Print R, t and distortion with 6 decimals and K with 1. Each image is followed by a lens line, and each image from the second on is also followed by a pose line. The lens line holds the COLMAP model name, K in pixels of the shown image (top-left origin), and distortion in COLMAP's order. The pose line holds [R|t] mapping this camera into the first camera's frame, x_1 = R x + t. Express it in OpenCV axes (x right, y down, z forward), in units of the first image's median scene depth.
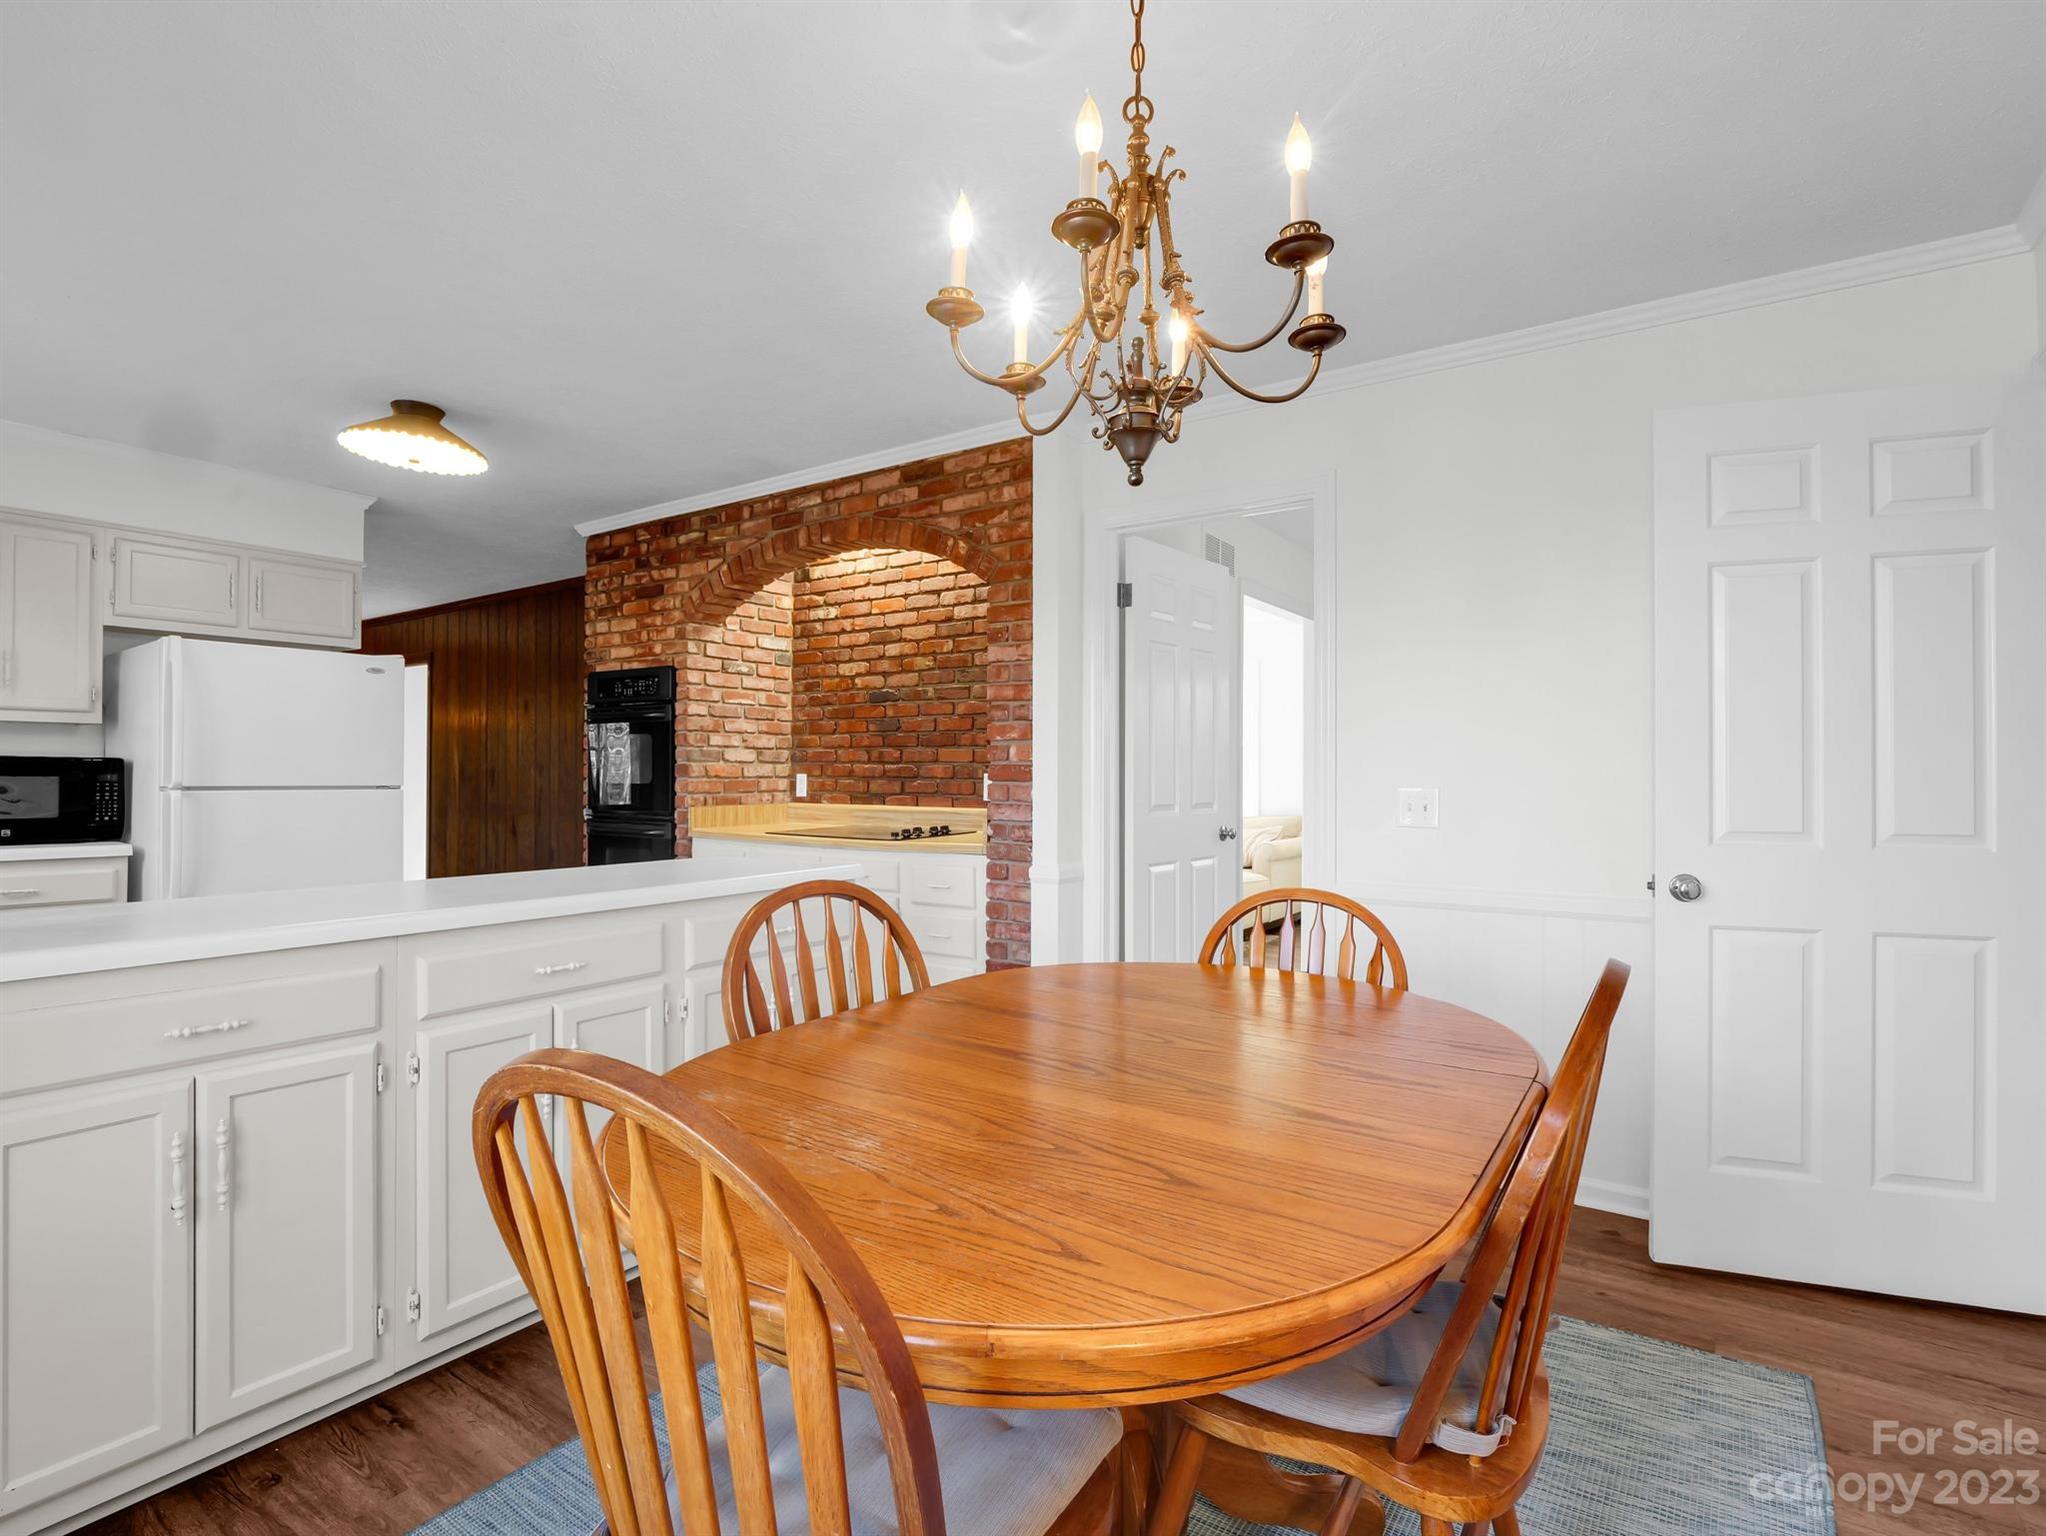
lens RADIAL K [[998.3, 0, 1019.6], [0, 998.3, 765.9], [0, 0, 1]] dist [-0.013637, -0.002751]
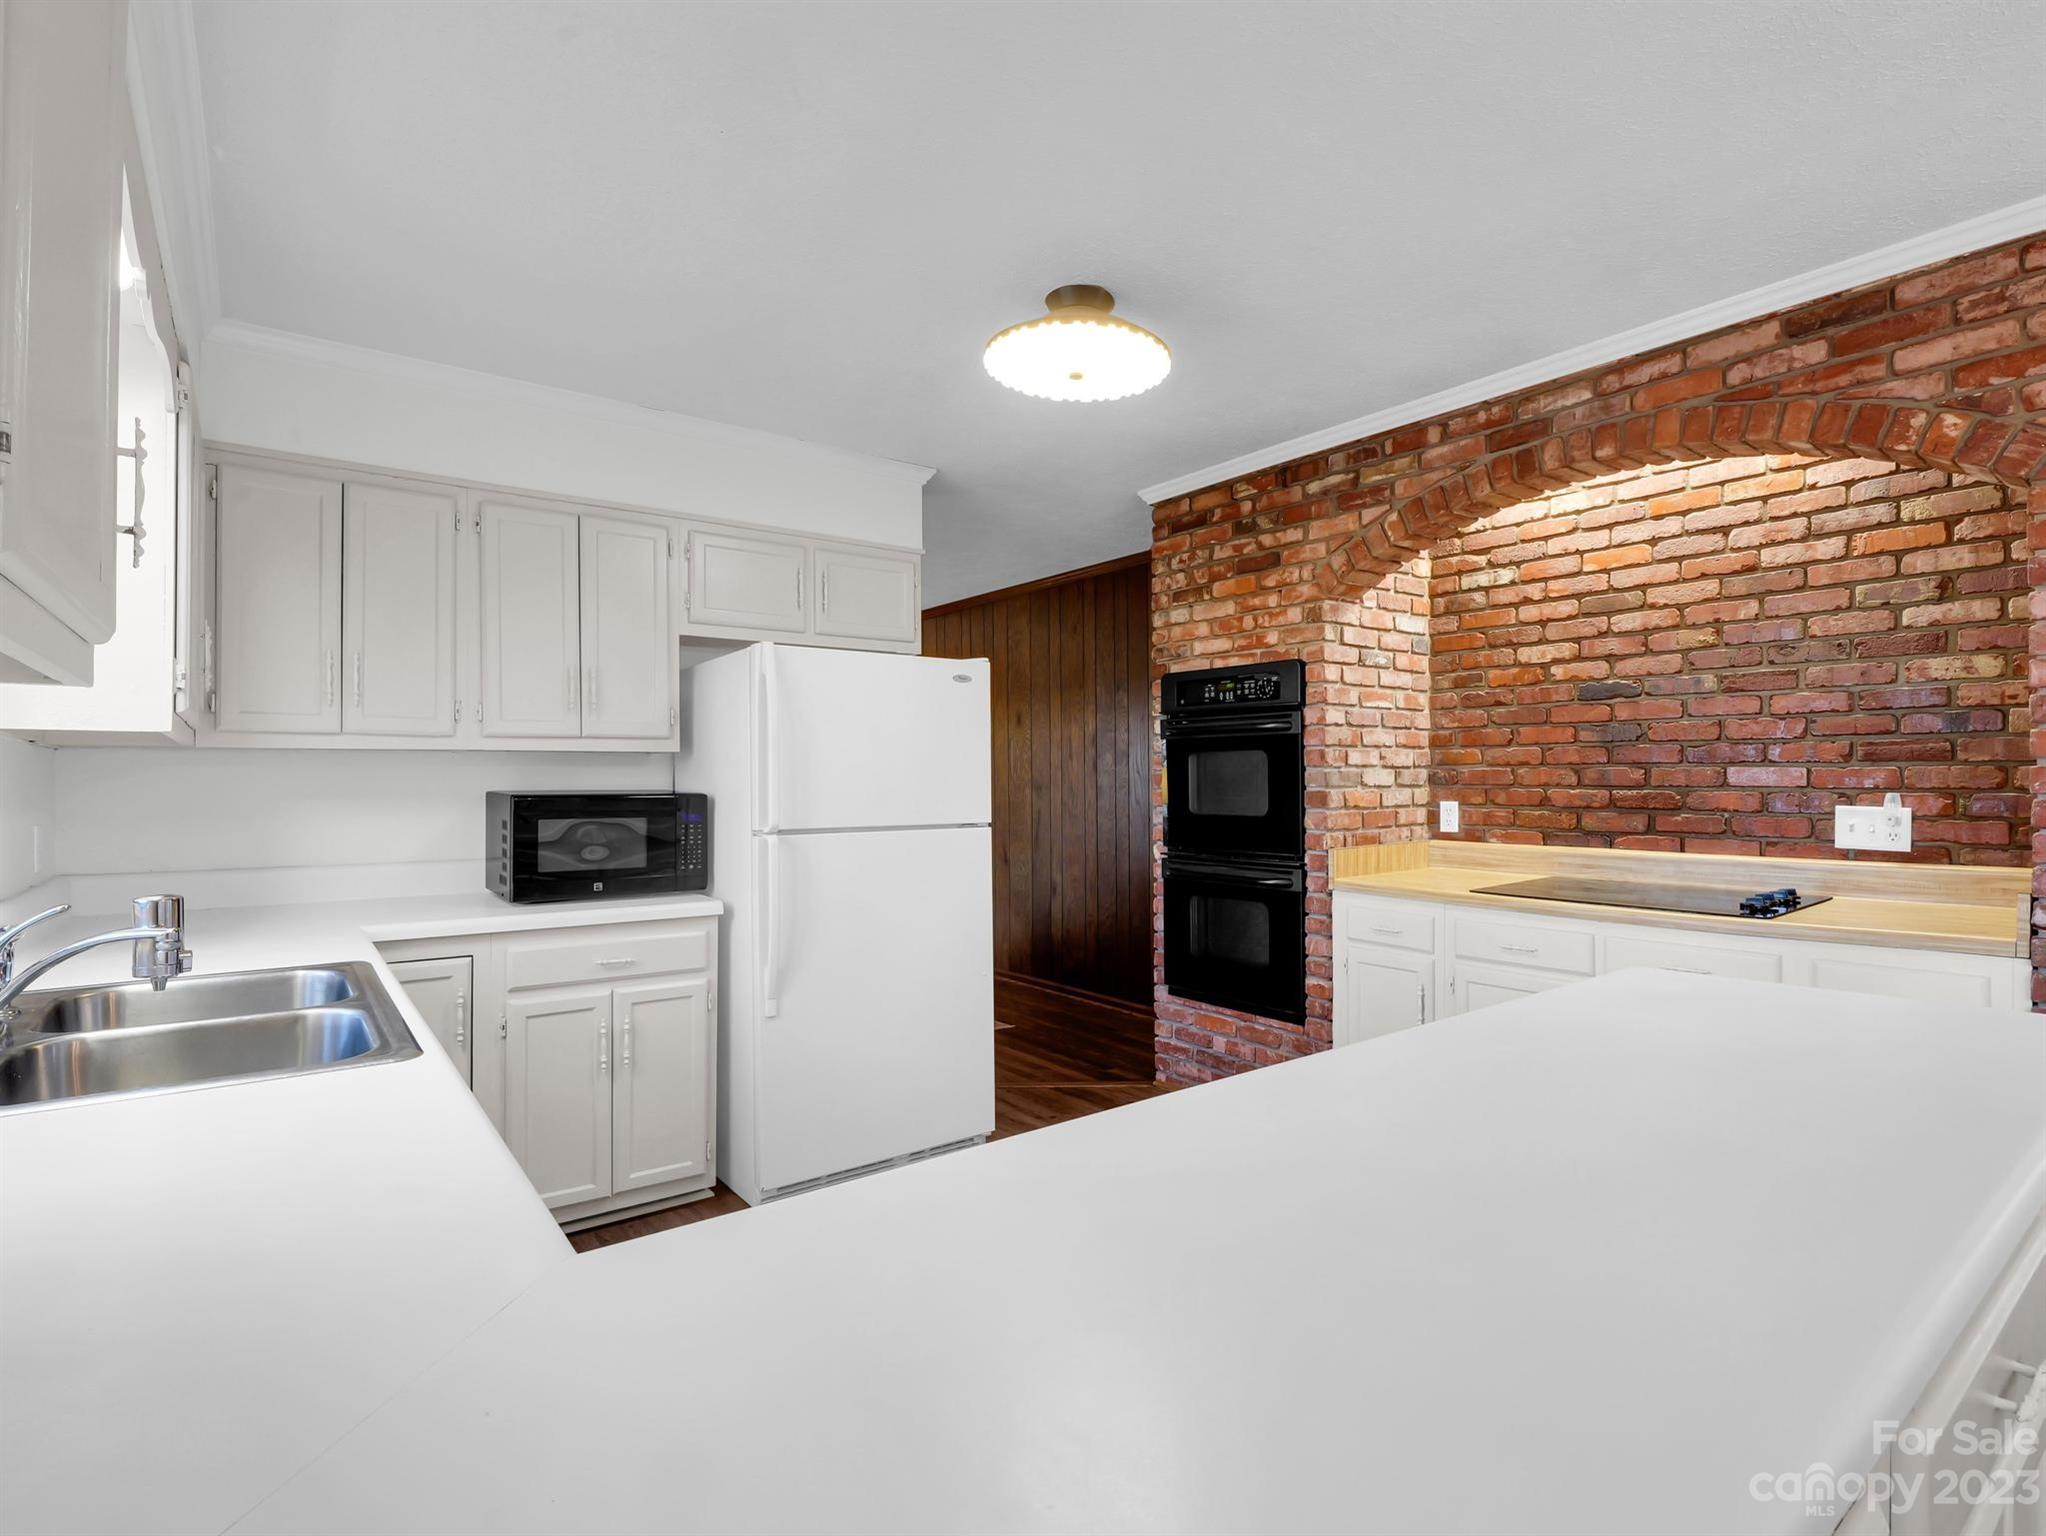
lens RADIAL K [[998.3, 0, 1027.2], [0, 998.3, 775.5], [0, 0, 1]] dist [-0.013637, -0.002751]
pose [[0.950188, -0.009217, -0.311540, -0.311685], [0.011002, 0.999932, 0.003972, -0.018751], [0.311482, -0.007202, 0.950225, 0.228759]]
